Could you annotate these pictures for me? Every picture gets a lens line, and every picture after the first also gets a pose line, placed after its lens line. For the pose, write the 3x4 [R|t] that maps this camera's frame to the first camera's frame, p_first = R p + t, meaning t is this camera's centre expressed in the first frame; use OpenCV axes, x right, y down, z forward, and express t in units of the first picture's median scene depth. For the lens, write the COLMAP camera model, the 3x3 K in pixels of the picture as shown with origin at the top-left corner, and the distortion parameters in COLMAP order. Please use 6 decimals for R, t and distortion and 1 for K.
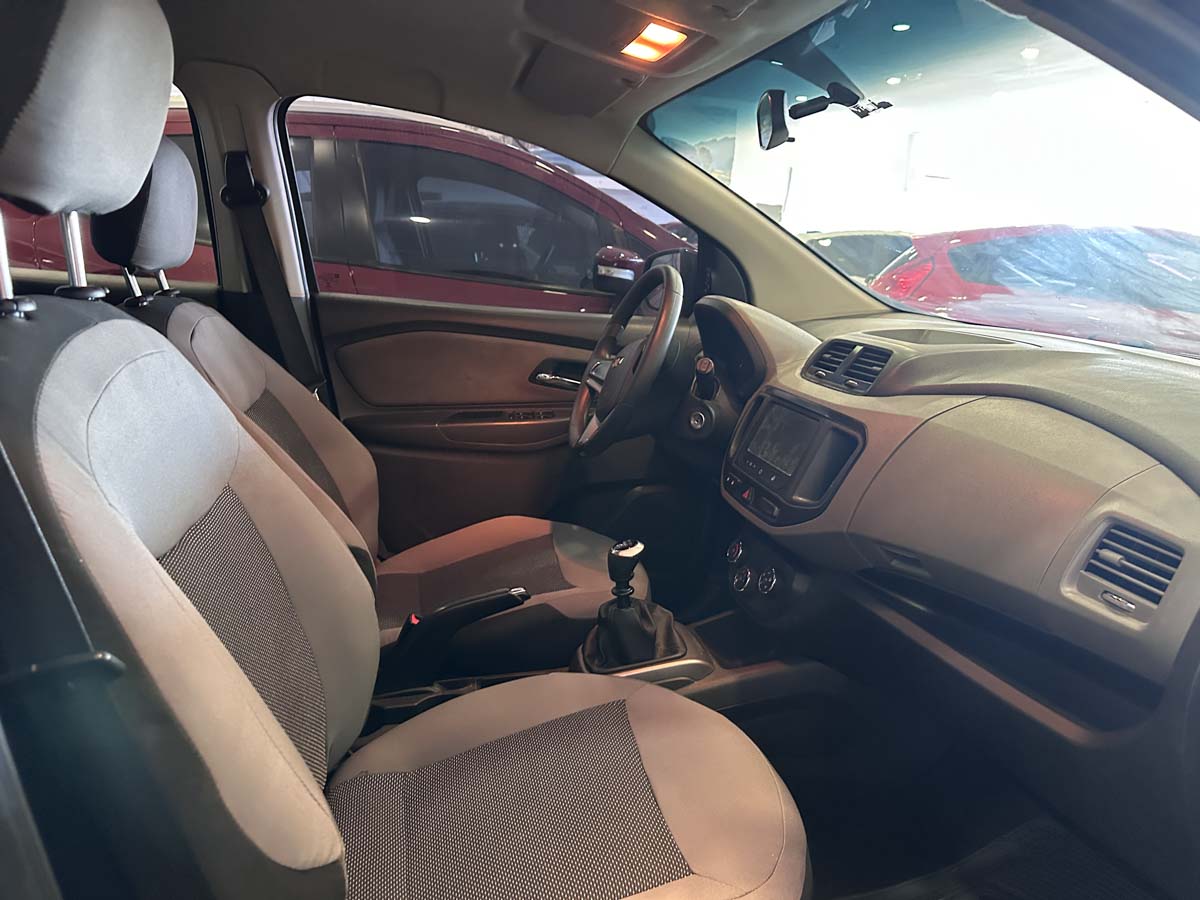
lens RADIAL K [[828.2, 0, 605.4], [0, 828.2, 444.9], [0, 0, 1]] dist [0.070942, -0.125515]
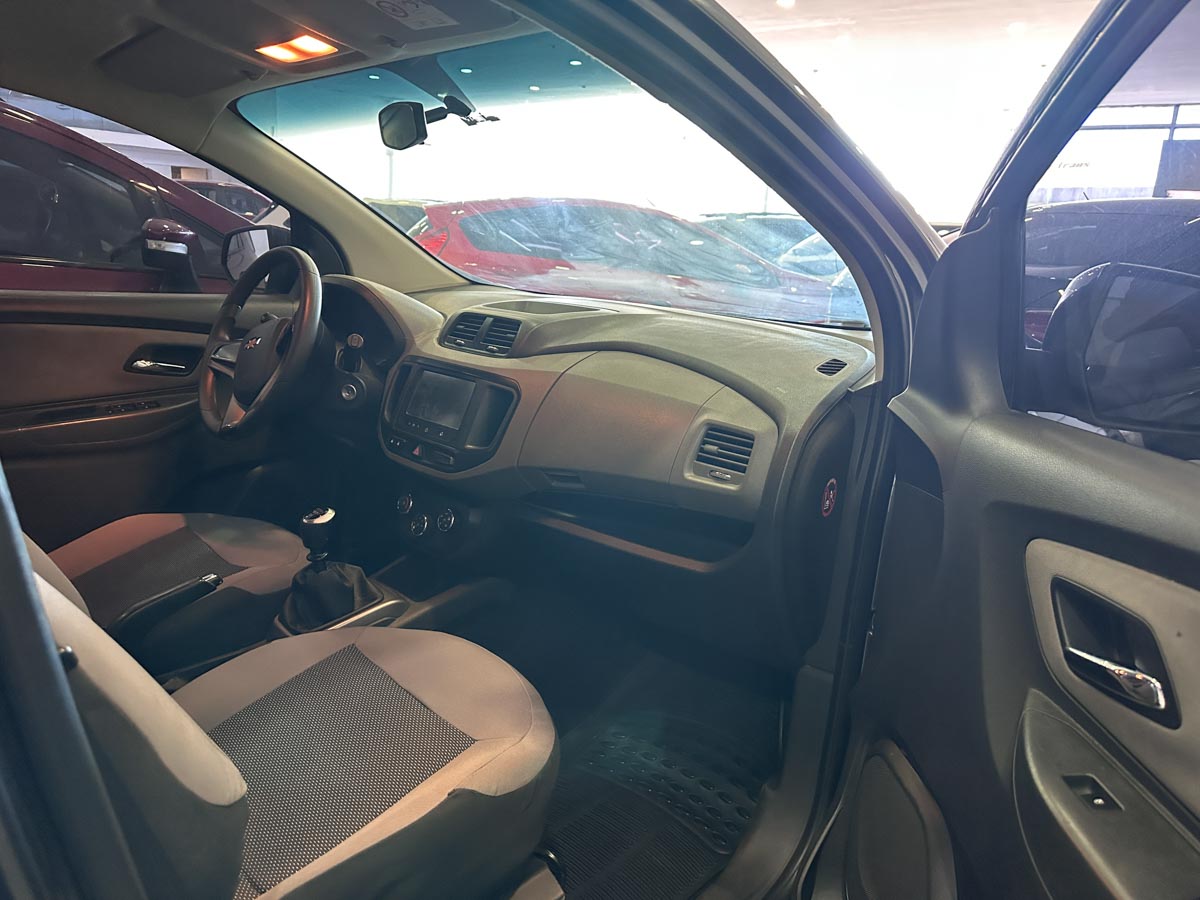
lens RADIAL K [[827.2, 0, 600.0], [0, 827.2, 450.0], [0, 0, 1]] dist [0.064803, -0.070170]
pose [[0.843208, -0.137366, 0.519741, -0.210757], [0.112596, 0.990487, 0.079110, -0.004566], [-0.525664, -0.008185, 0.850653, -0.112978]]
